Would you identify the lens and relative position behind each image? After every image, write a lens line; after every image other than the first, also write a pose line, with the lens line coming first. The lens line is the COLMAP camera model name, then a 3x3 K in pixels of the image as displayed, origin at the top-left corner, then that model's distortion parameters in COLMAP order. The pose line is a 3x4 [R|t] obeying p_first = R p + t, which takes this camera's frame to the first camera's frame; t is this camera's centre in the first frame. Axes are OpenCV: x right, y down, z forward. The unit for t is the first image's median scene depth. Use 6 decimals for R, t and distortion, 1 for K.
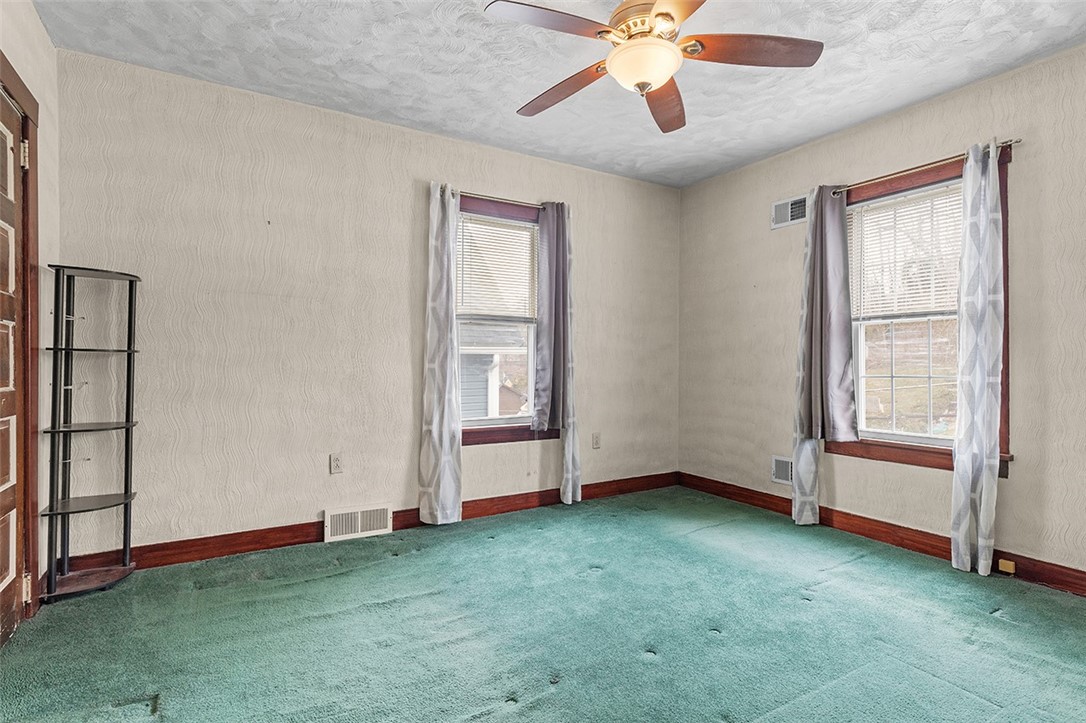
lens RADIAL K [[549.1, 0, 543.0], [0, 549.1, 361.5], [0, 0, 1]] dist [0.000040, 0.000328]
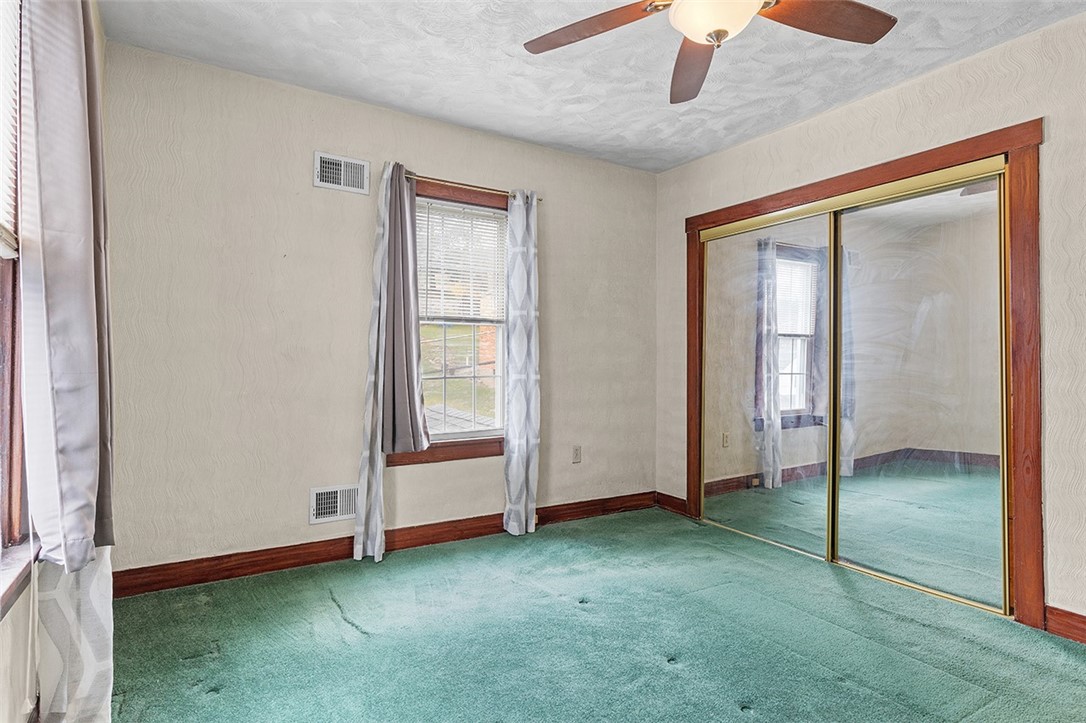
lens RADIAL K [[561.3, 0, 542.8], [0, 561.3, 349.7], [0, 0, 1]] dist [-0.001159, -0.000143]
pose [[-0.008526, 0.019164, 0.999780, -0.413723], [0.000236, 0.999816, -0.019162, -0.004024], [-0.999964, 0.000072, -0.008529, 0.820618]]
